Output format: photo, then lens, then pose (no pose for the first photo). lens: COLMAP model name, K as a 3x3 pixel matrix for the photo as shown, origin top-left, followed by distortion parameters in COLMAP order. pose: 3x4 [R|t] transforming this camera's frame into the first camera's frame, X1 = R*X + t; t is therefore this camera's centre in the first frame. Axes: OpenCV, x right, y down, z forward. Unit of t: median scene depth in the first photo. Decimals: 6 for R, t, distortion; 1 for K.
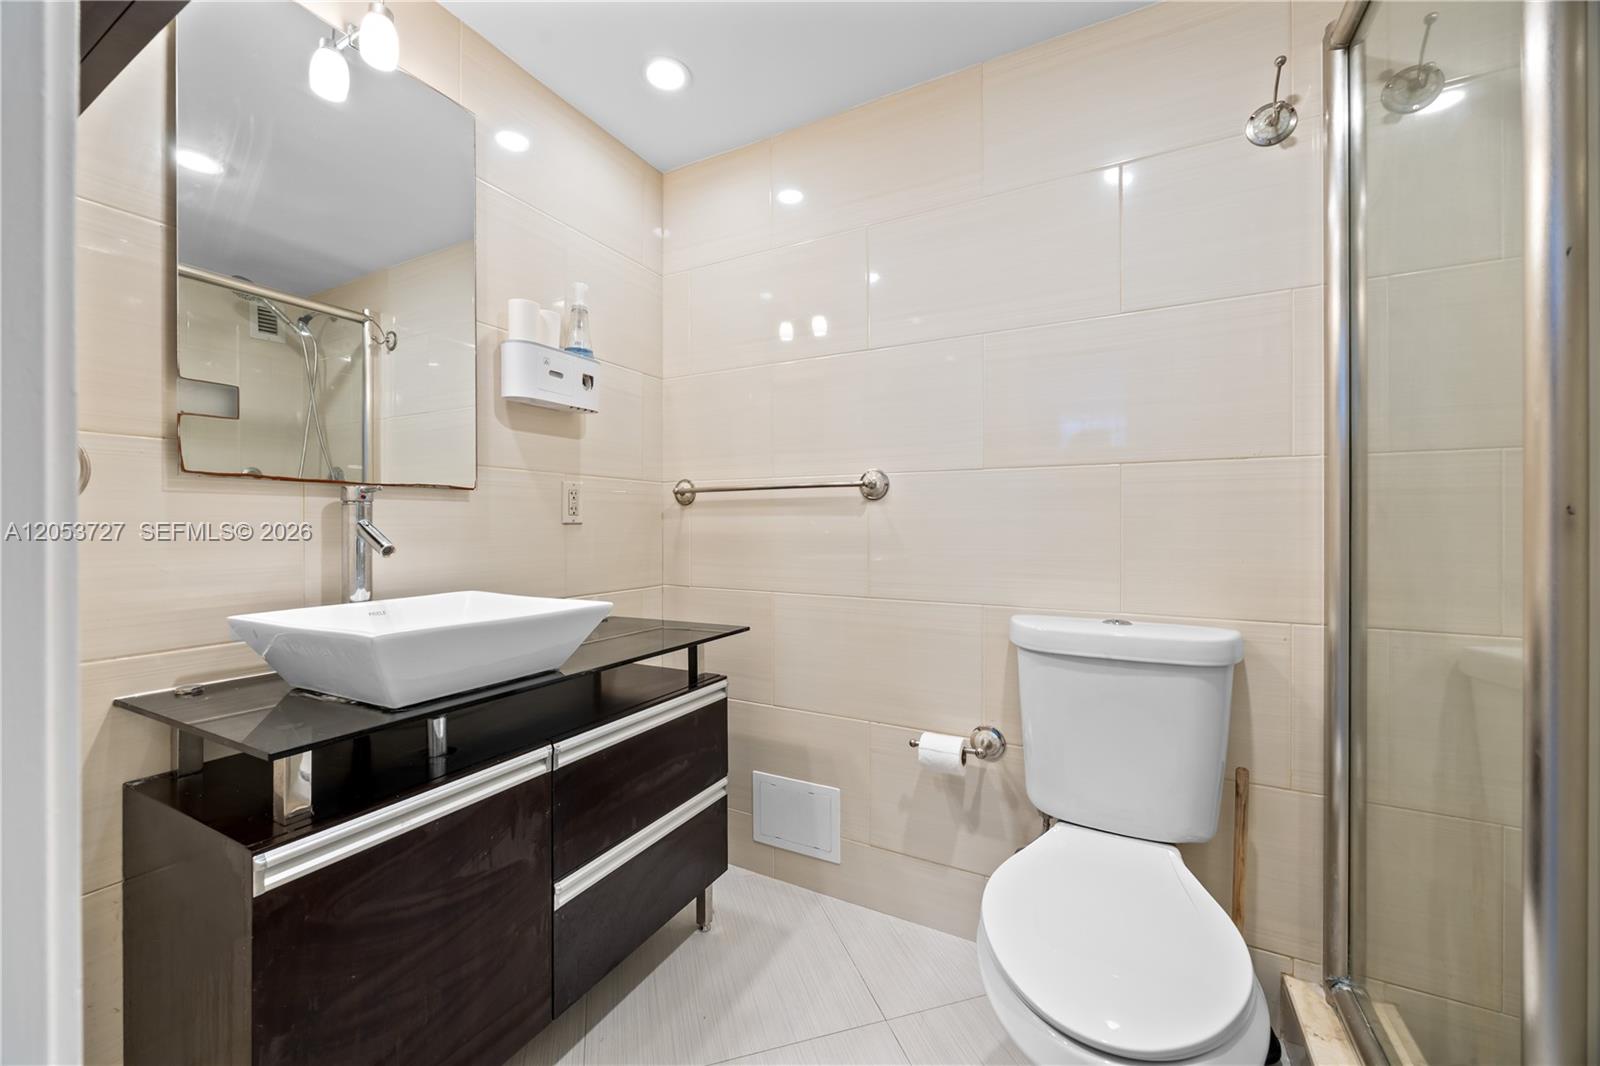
lens RADIAL K [[611.6, 0, 791.8], [0, 611.6, 528.3], [0, 0, 1]] dist [-0.001349, -0.000426]
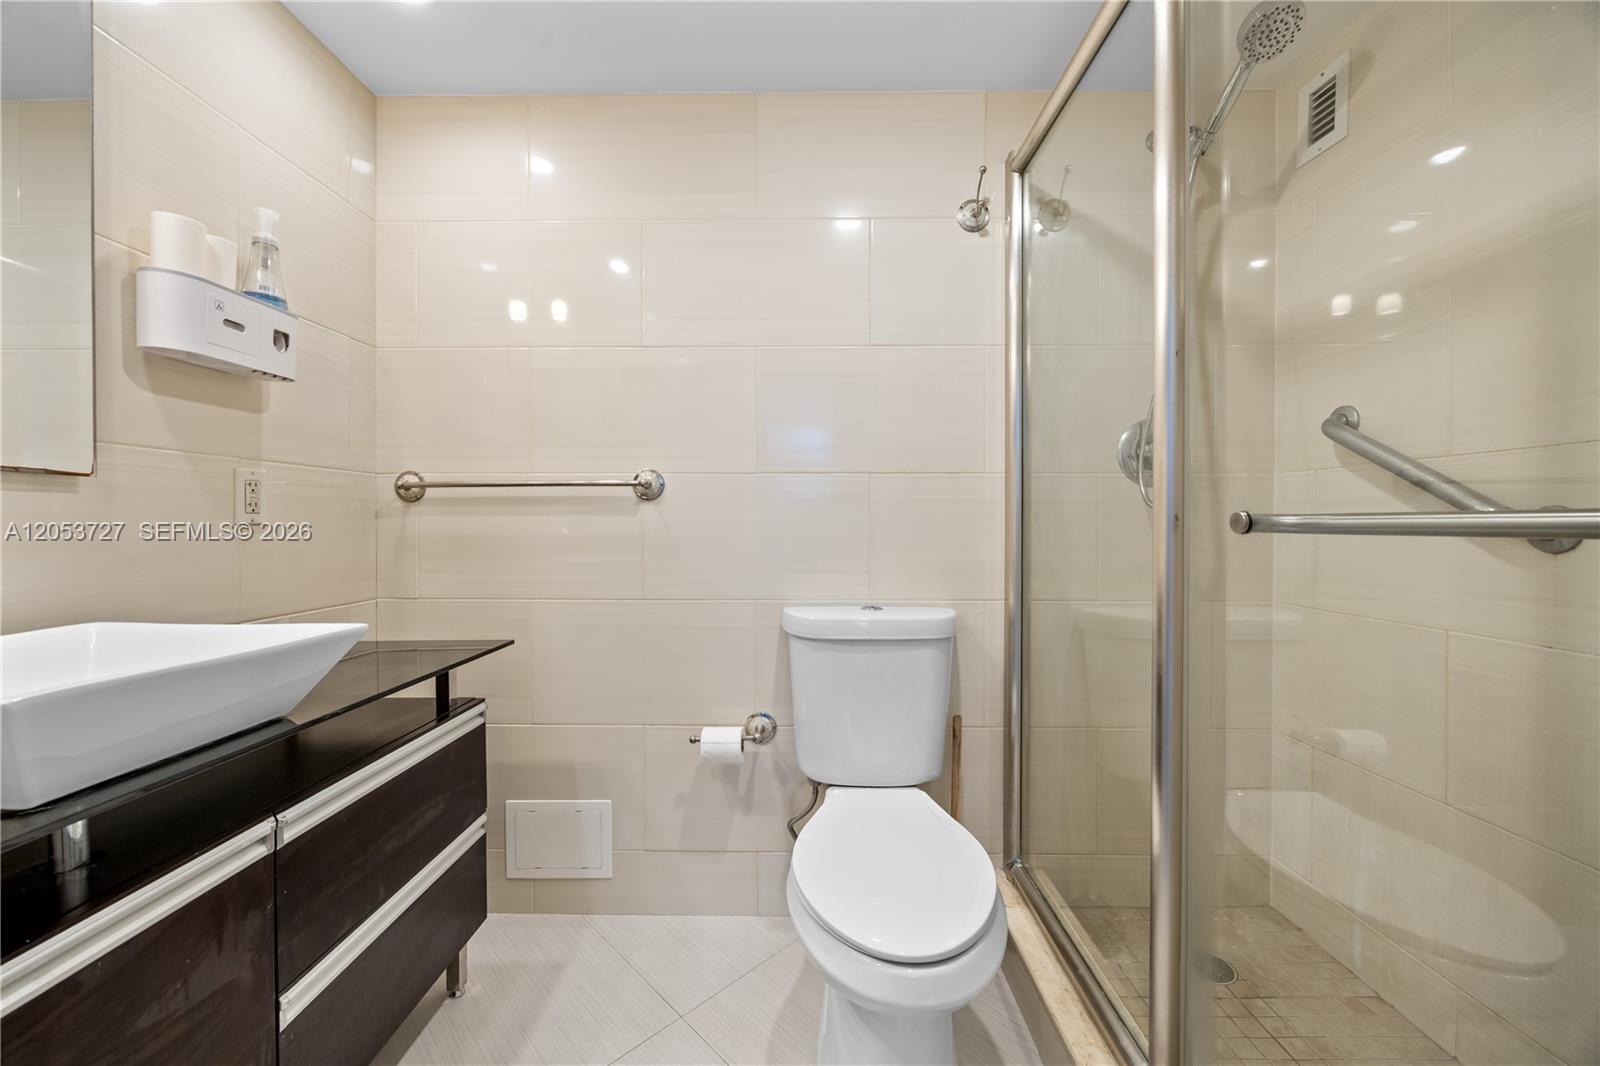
lens RADIAL K [[611.6, 0, 791.1], [0, 611.6, 530.0], [0, 0, 1]] dist [-0.001349, -0.000426]
pose [[0.886427, -0.005565, 0.462836, -0.144682], [0.002919, 0.999975, 0.006432, -0.004911], [-0.462860, -0.004351, 0.886421, 0.024864]]
